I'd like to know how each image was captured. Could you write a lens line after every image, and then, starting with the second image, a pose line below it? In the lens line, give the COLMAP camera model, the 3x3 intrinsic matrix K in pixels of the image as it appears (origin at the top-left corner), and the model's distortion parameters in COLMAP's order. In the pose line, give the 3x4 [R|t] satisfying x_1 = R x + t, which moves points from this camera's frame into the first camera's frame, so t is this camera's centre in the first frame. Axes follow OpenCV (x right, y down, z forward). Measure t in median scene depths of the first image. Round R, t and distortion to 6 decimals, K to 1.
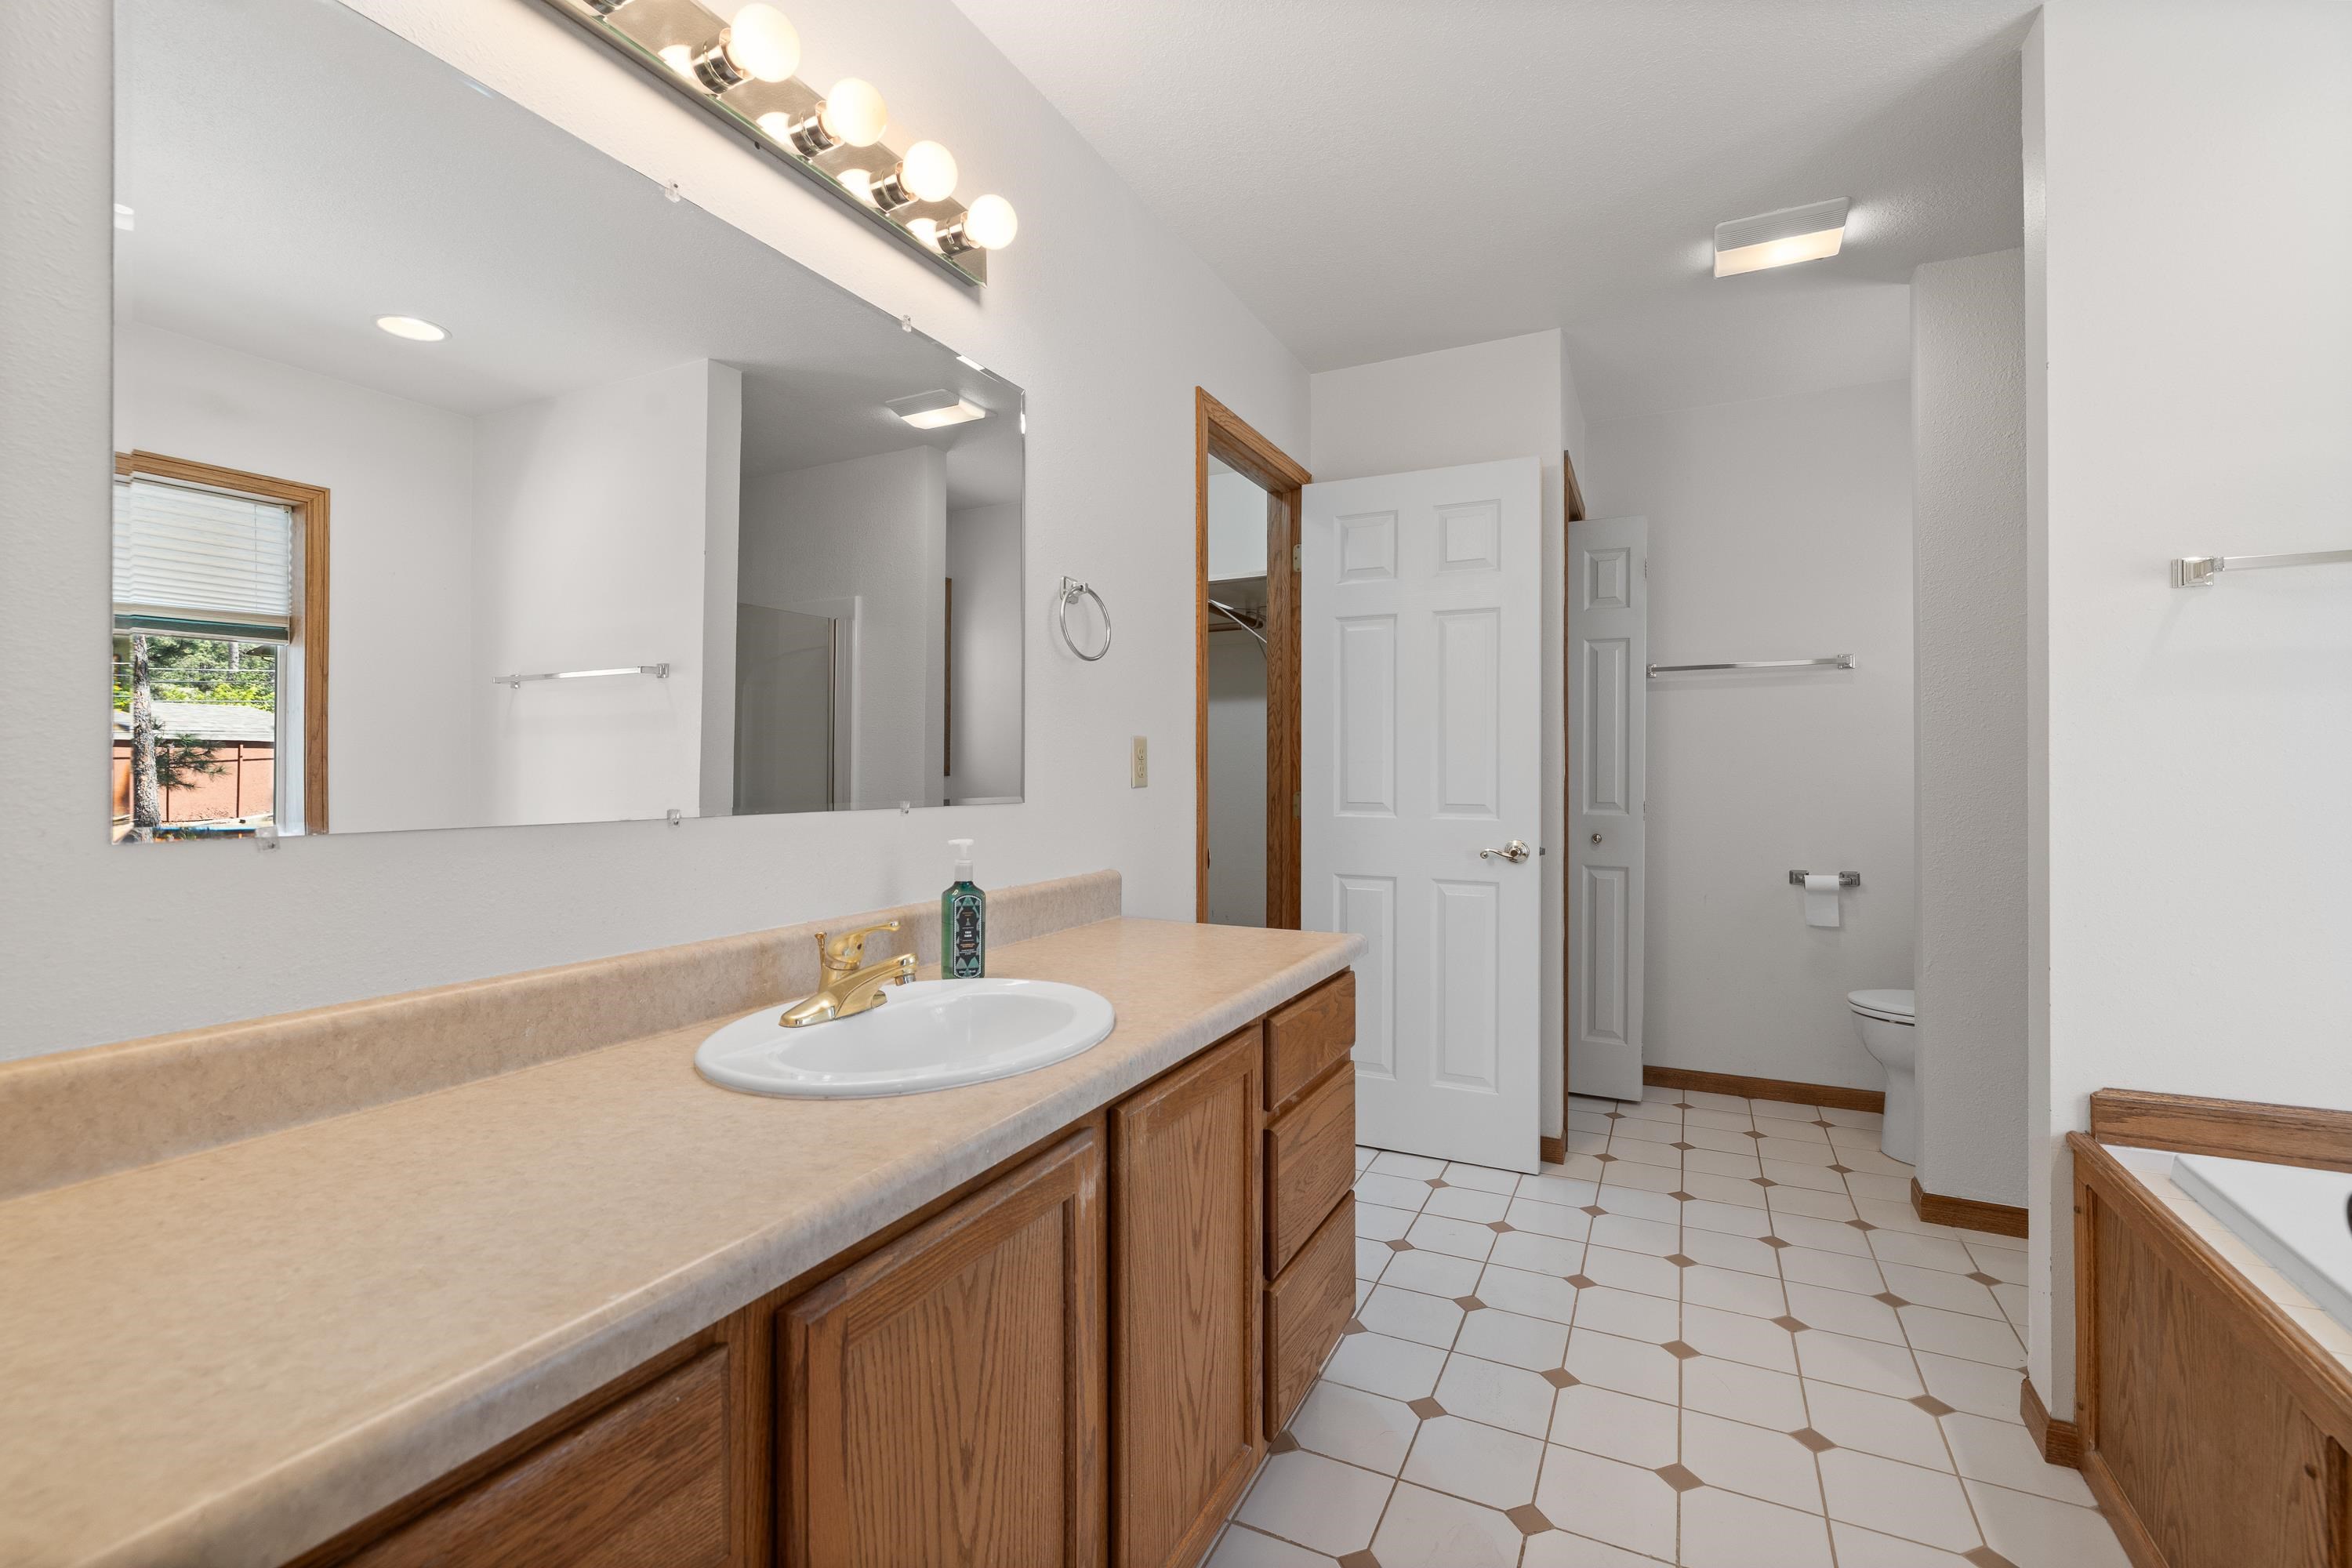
lens RADIAL K [[1018.4, 0, 1187.7], [0, 1018.4, 775.1], [0, 0, 1]] dist [-0.007868, 0.001375]
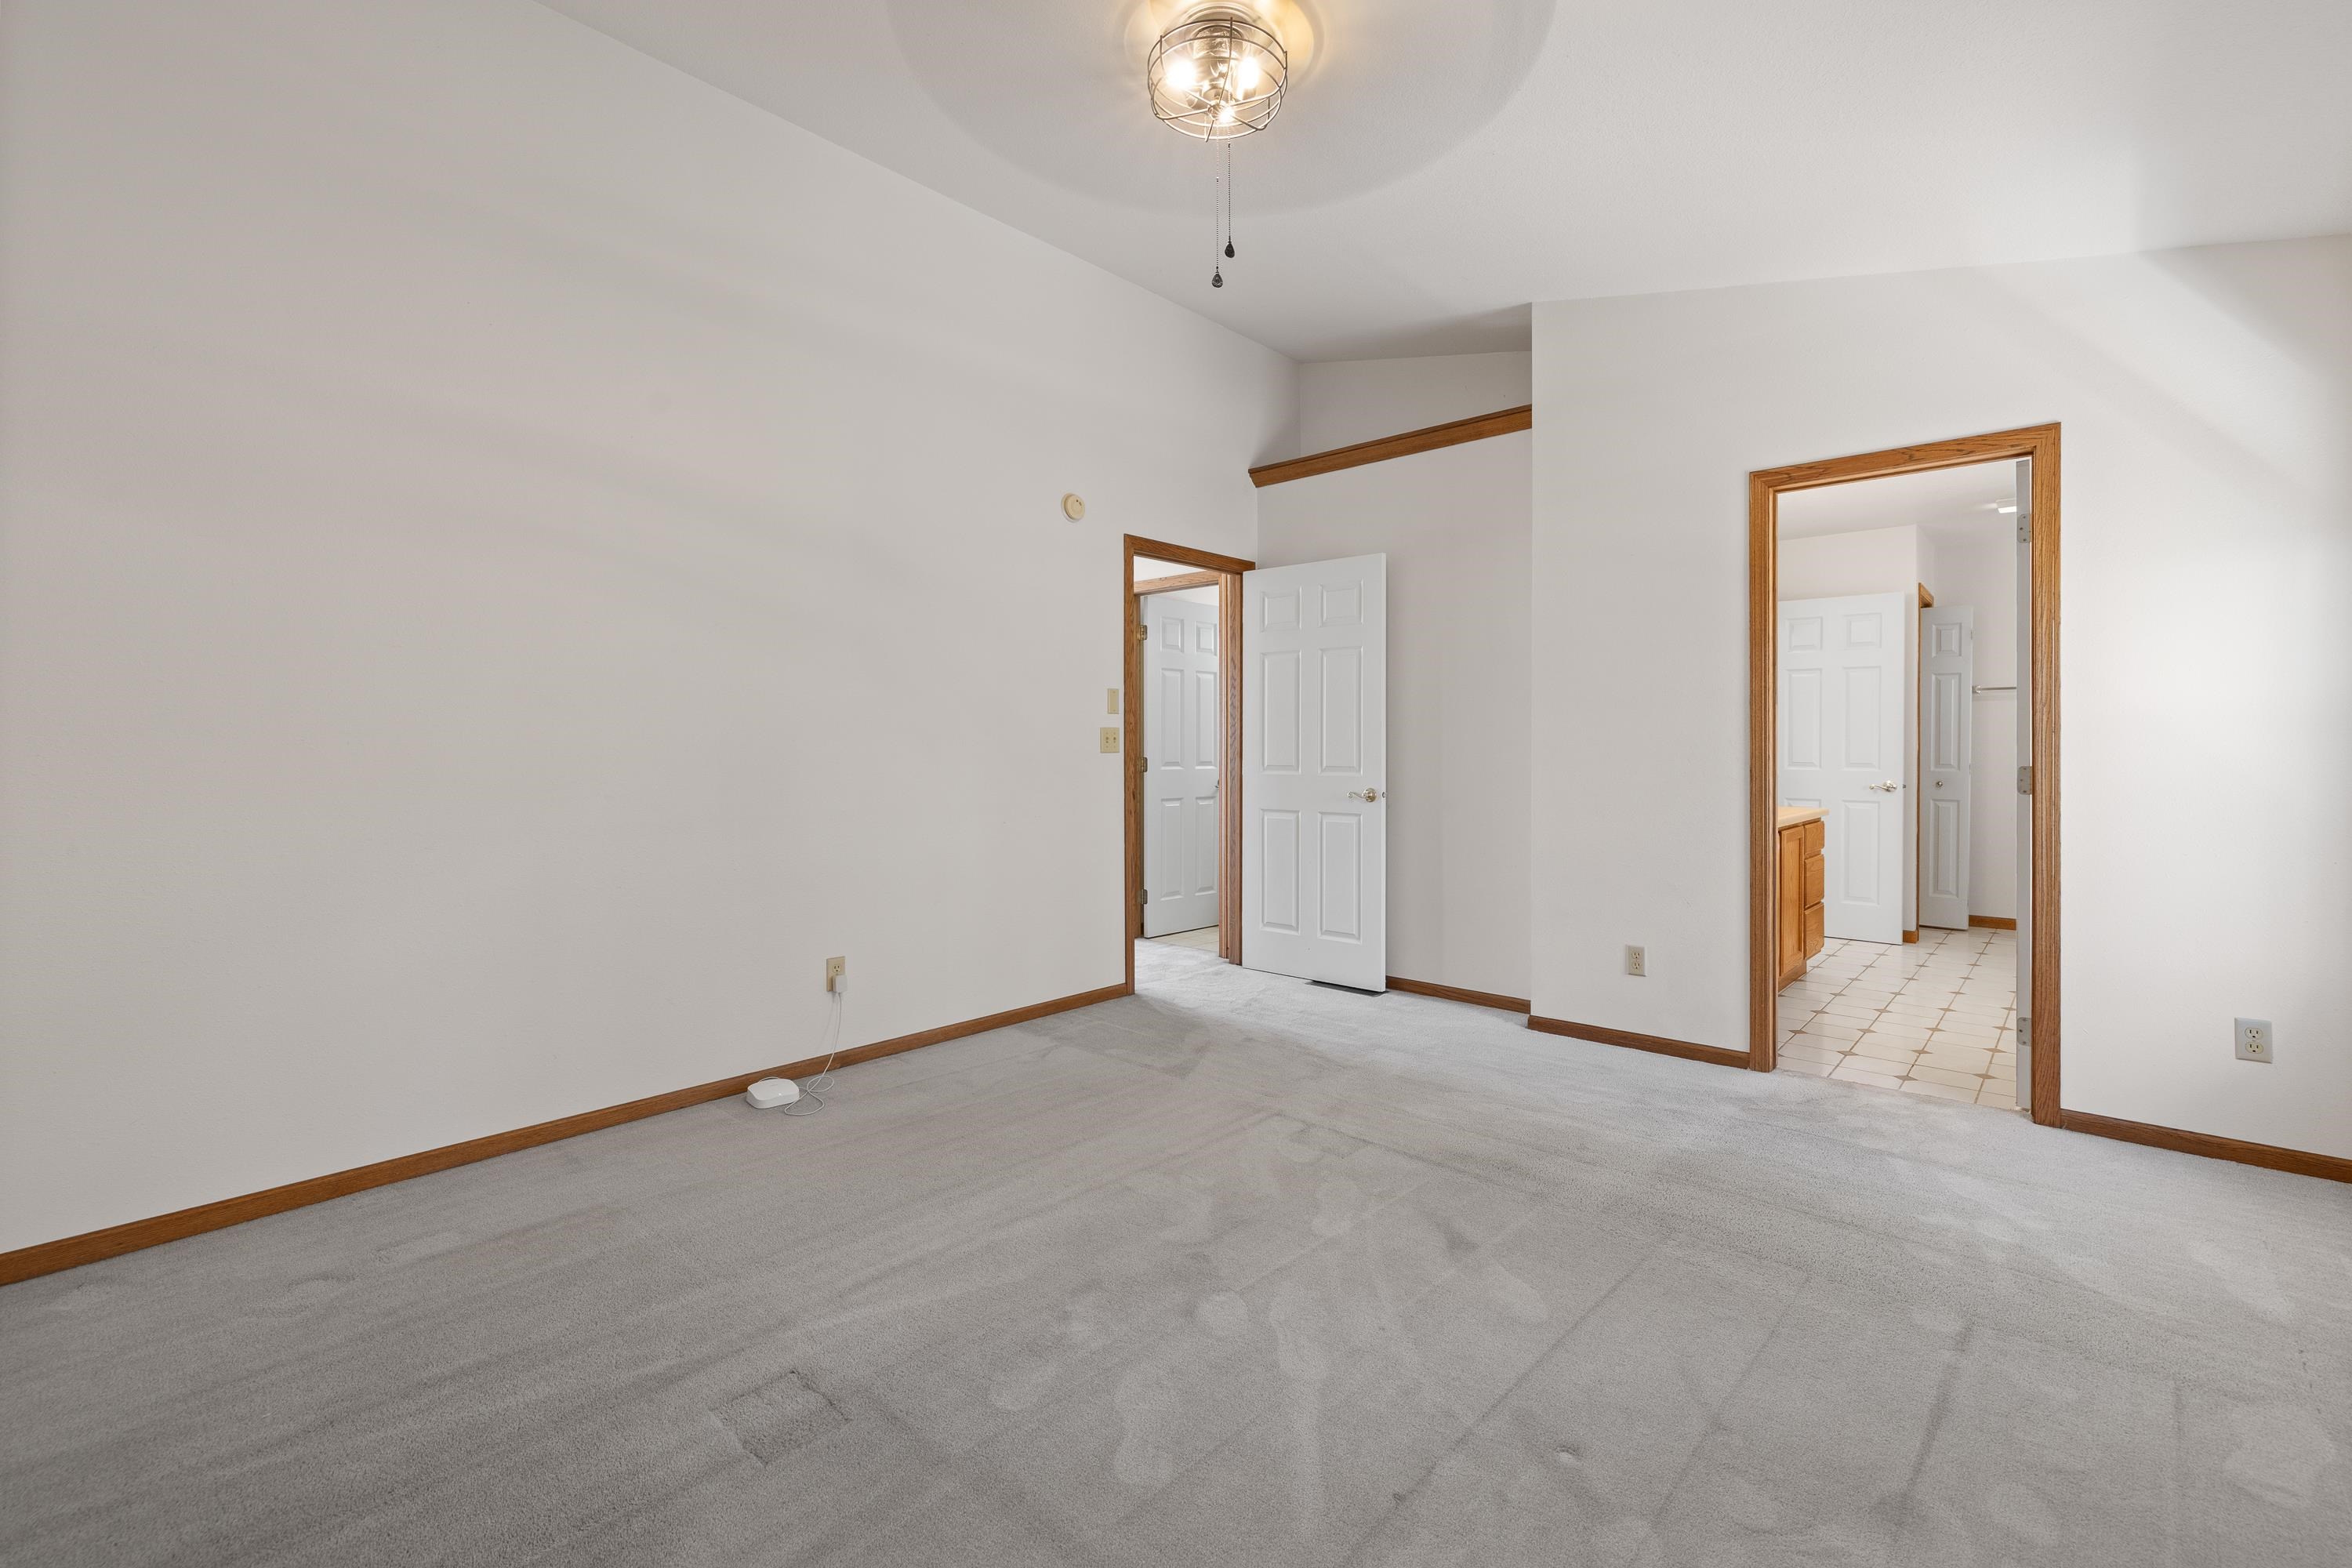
lens RADIAL K [[1018.4, 0, 1171.8], [0, 1018.4, 766.8], [0, 0, 1]] dist [-0.007868, 0.001375]
pose [[0.958733, 0.002875, -0.284292, -0.438403], [-0.000923, 0.999975, 0.007002, 0.022245], [0.284305, -0.006451, 0.958712, -1.244193]]
